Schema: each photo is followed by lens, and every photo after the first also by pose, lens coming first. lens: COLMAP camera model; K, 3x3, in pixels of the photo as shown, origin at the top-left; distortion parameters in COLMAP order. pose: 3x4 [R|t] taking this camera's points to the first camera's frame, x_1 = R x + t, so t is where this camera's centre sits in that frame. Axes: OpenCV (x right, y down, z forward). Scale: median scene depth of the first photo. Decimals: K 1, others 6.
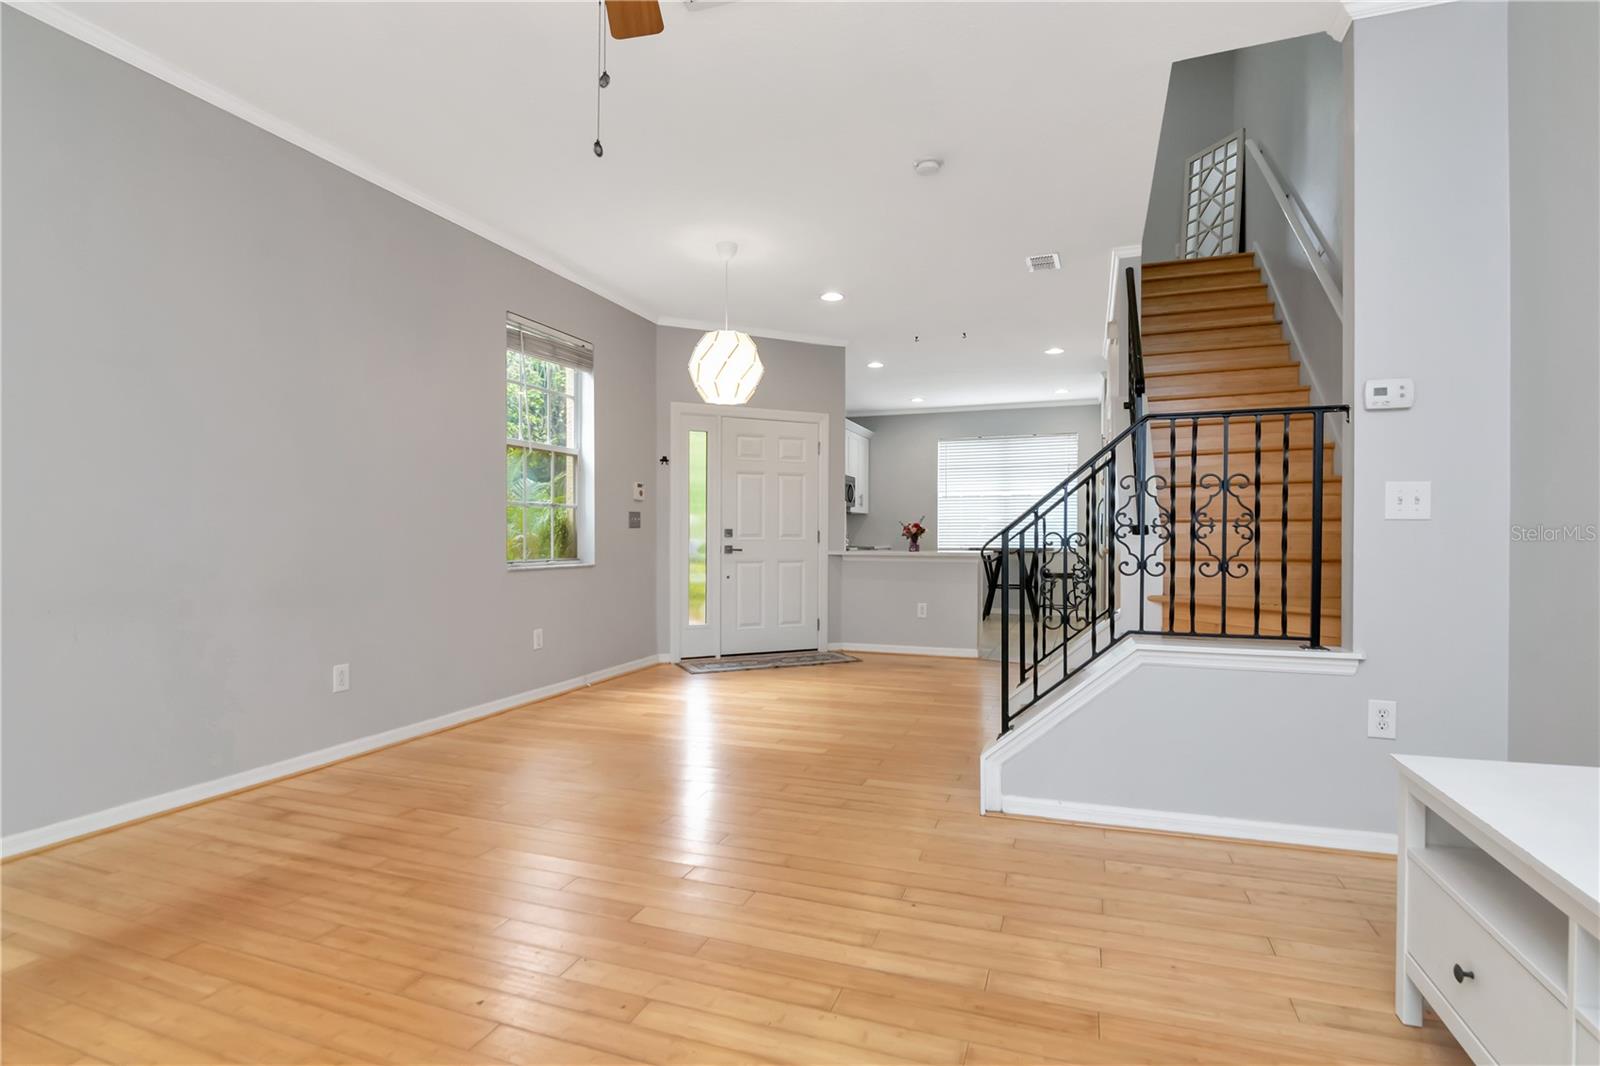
lens RADIAL K [[777.5, 0, 808.9], [0, 777.5, 536.9], [0, 0, 1]] dist [-0.003503, -0.011556]
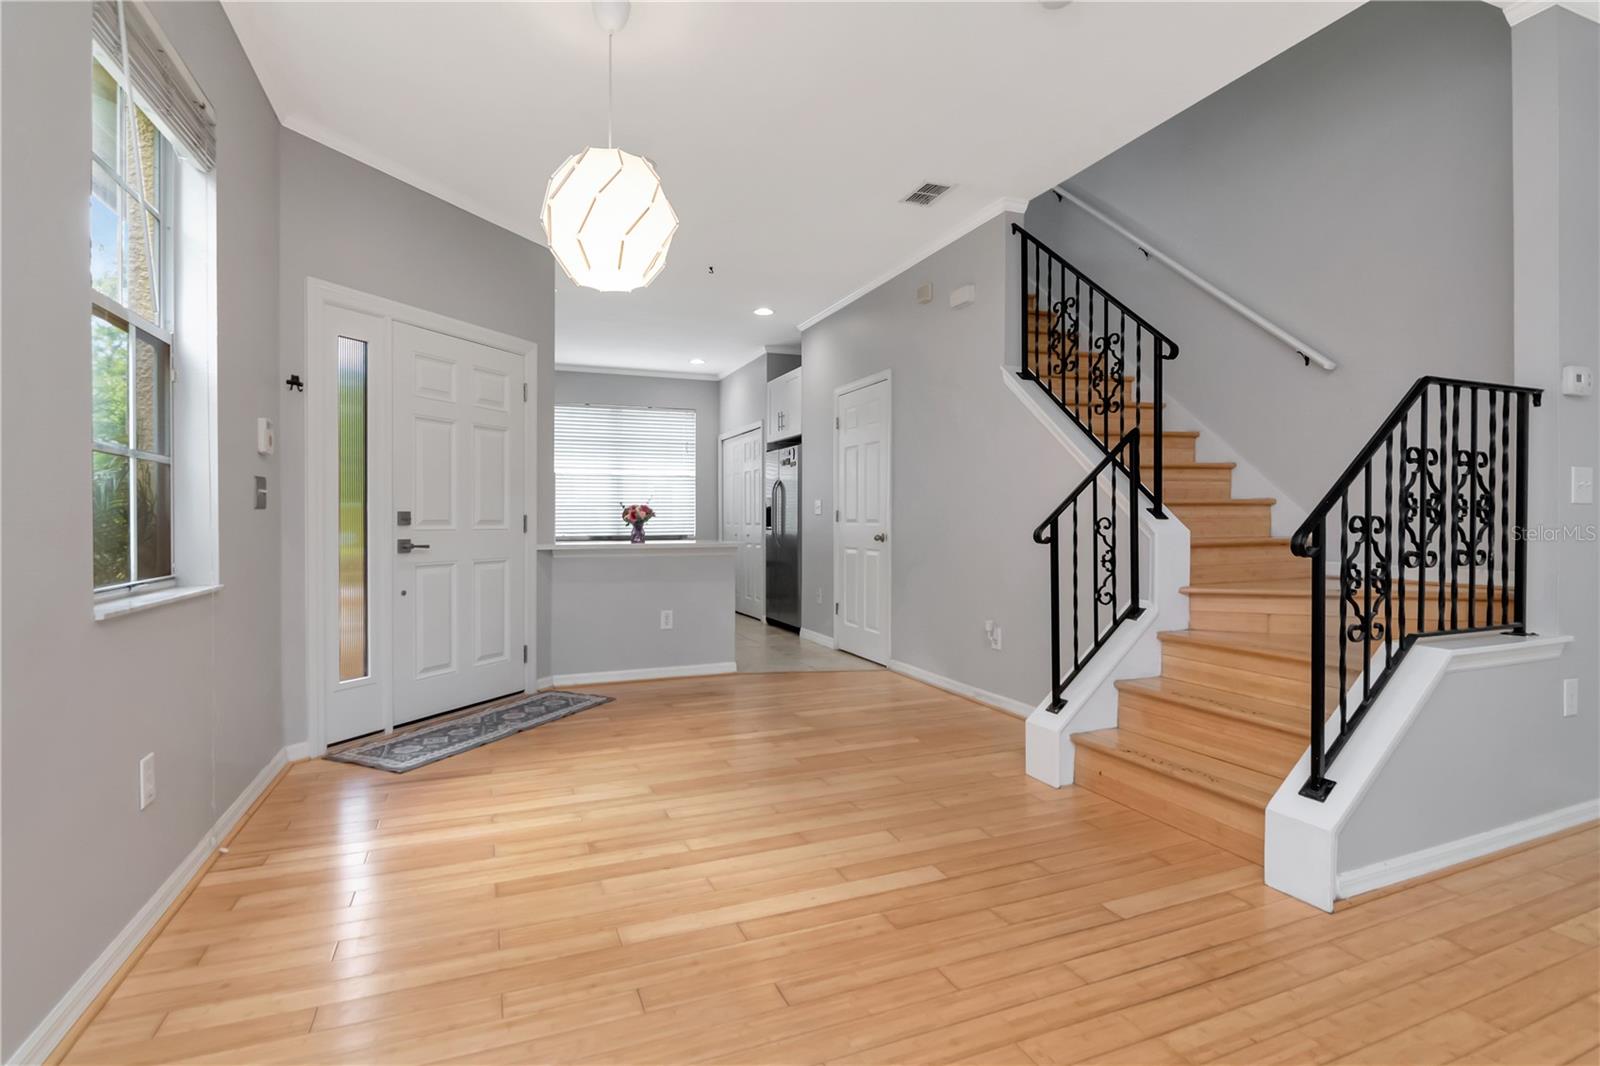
lens RADIAL K [[777.5, 0, 798.4], [0, 777.5, 530.1], [0, 0, 1]] dist [-0.003503, -0.011556]
pose [[0.748469, -0.011809, 0.663065, -0.278688], [0.005304, 0.999916, 0.011821, -0.001817], [-0.663148, -0.005330, 0.748469, 0.366237]]
